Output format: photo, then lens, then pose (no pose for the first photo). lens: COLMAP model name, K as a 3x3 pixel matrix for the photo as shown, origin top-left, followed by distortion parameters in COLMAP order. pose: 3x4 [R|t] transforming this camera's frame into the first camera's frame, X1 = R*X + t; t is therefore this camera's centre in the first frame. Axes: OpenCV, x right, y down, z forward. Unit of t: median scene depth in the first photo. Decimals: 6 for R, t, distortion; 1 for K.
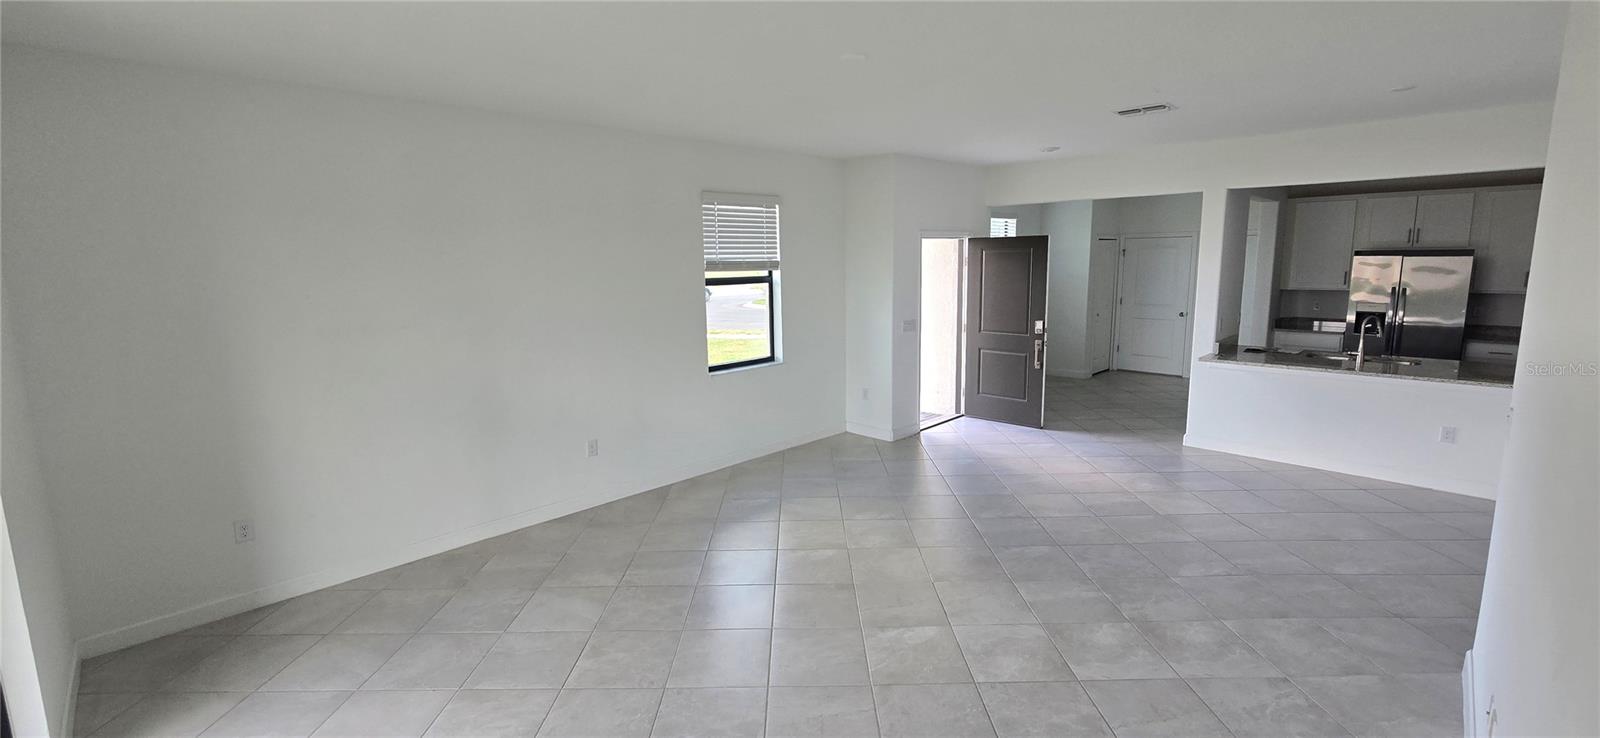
lens RADIAL K [[653.4, 0, 796.4], [0, 653.4, 354.5], [0, 0, 1]] dist [0.013420, -0.010389]
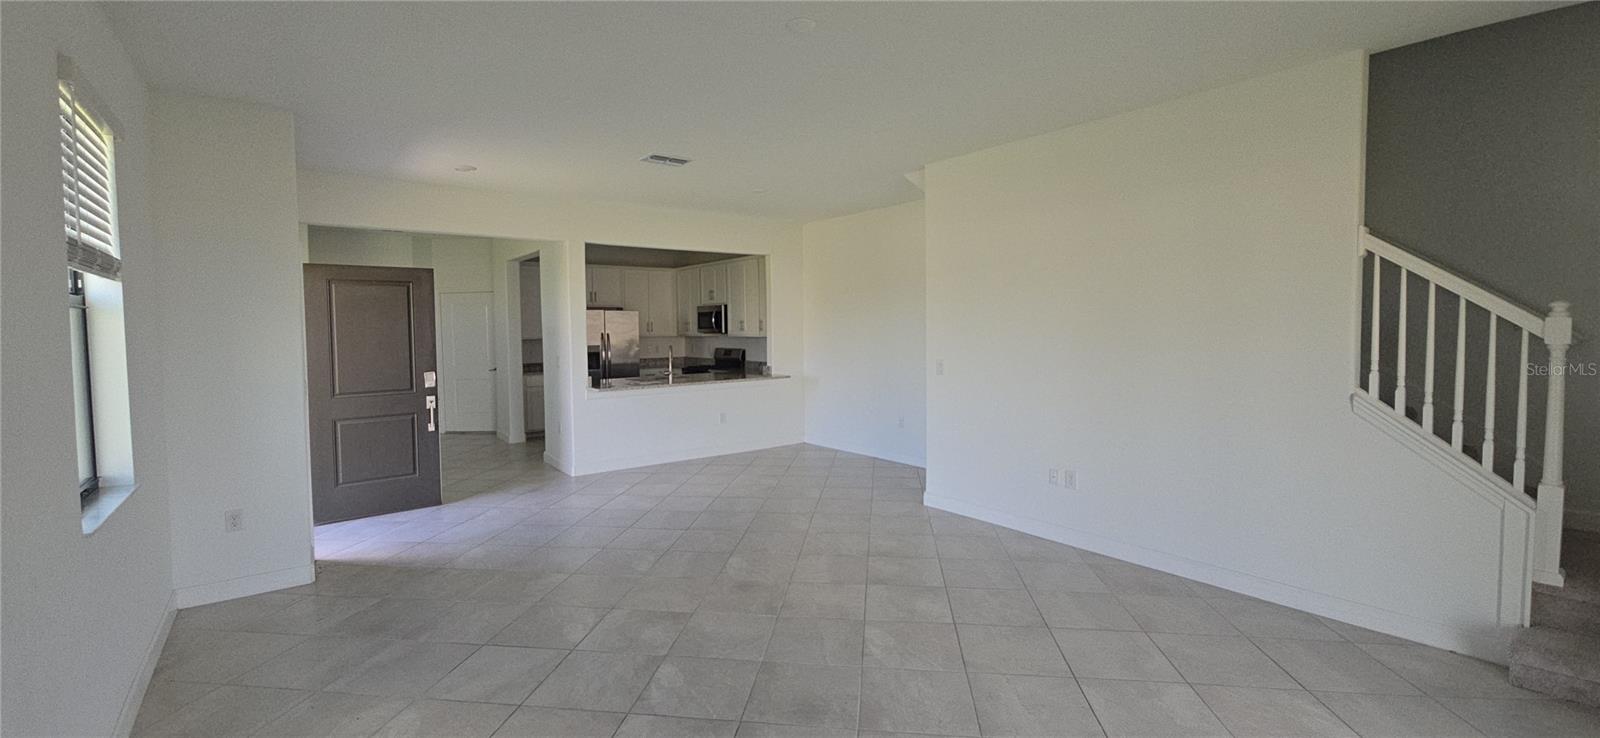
lens RADIAL K [[653.4, 0, 796.4], [0, 653.4, 354.5], [0, 0, 1]] dist [0.013420, -0.010389]
pose [[0.130311, -0.029307, 0.991040, -0.418973], [0.155091, 0.987861, 0.008820, -0.010695], [-0.979268, 0.152552, 0.133274, 0.488095]]
